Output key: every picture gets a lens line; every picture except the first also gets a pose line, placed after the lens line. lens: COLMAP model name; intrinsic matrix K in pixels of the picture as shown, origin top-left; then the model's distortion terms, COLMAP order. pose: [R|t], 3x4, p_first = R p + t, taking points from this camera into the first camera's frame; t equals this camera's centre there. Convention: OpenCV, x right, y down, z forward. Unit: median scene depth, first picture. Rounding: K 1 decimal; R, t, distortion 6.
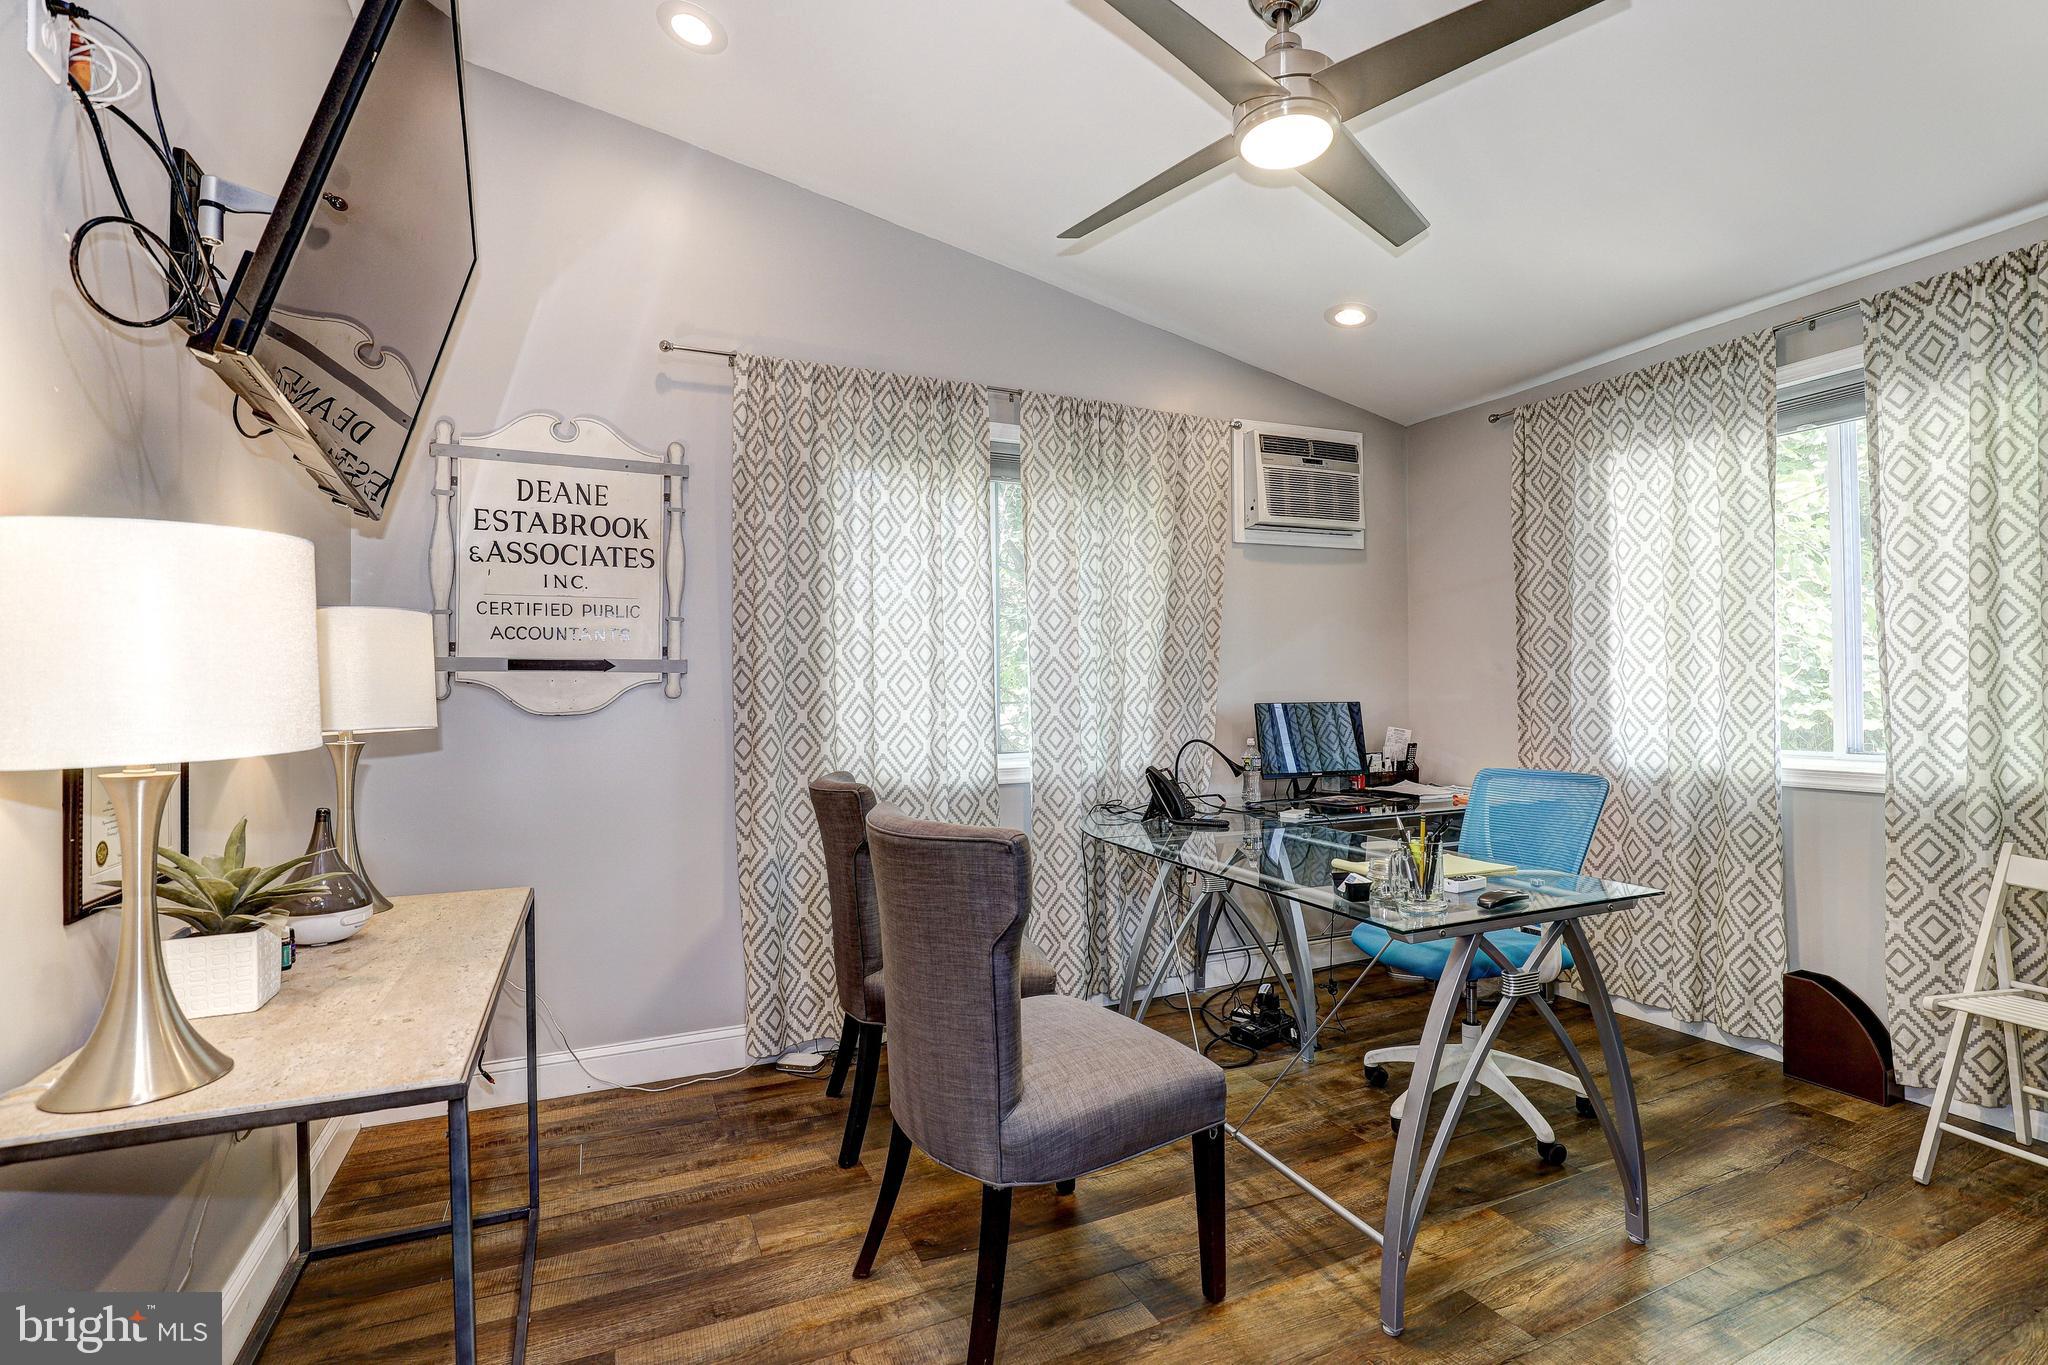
lens RADIAL K [[938.2, 0, 1025.0], [0, 938.2, 682.3], [0, 0, 1]] dist [-0.037241, 0.008149]
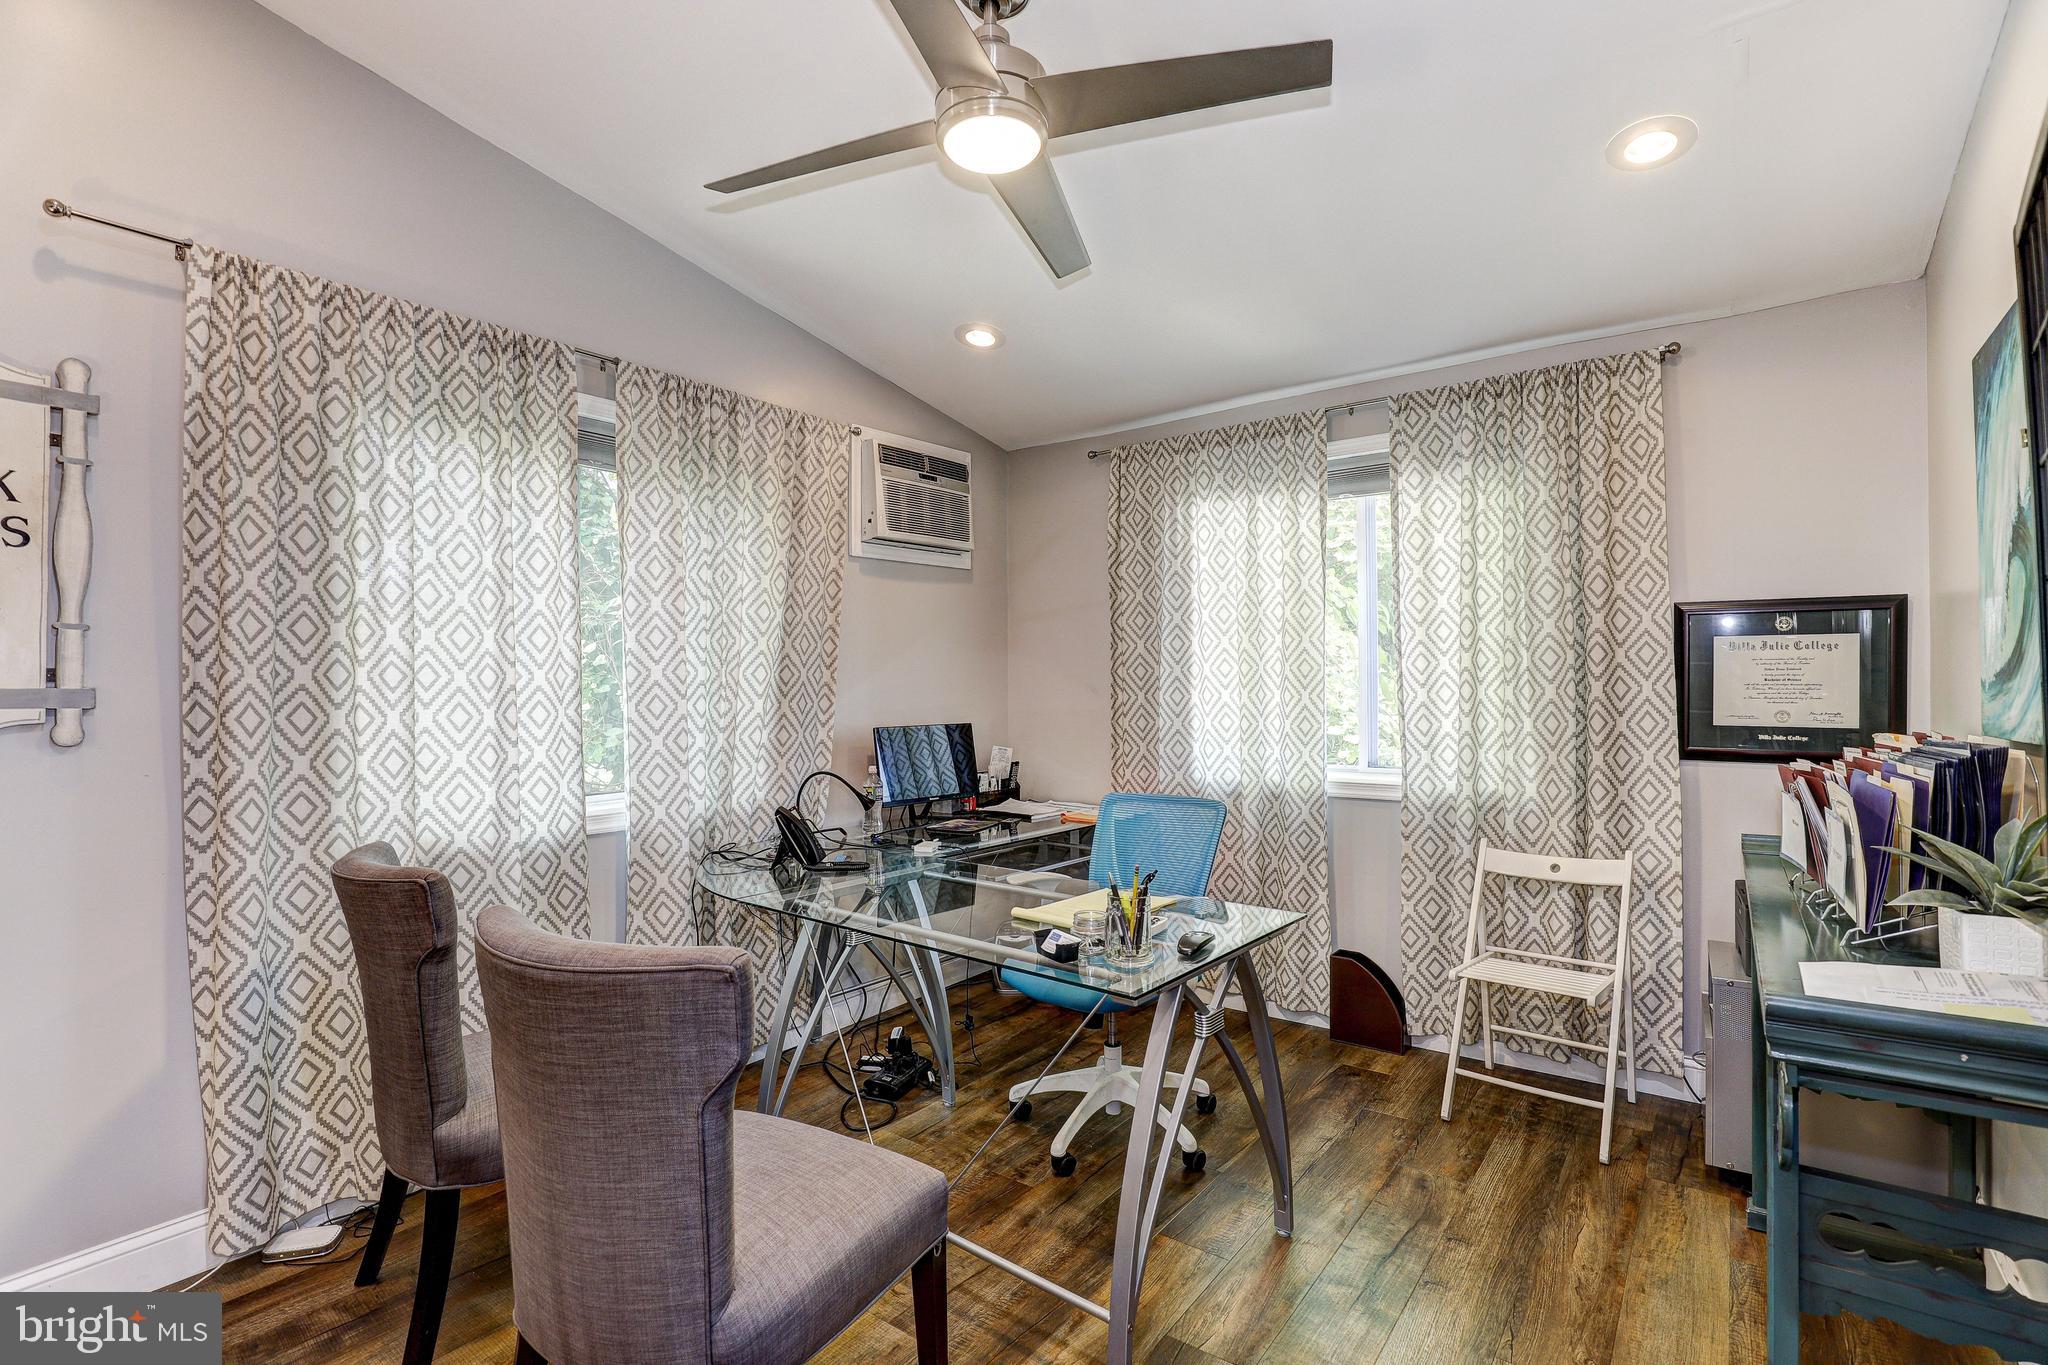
lens RADIAL K [[938.2, 0, 1021.6], [0, 938.2, 680.7], [0, 0, 1]] dist [-0.037241, 0.008149]
pose [[0.880615, 0.003348, 0.473821, -0.086722], [-0.005352, 0.999982, 0.002882, -0.034551], [-0.473802, -0.005074, 0.880617, 0.113678]]
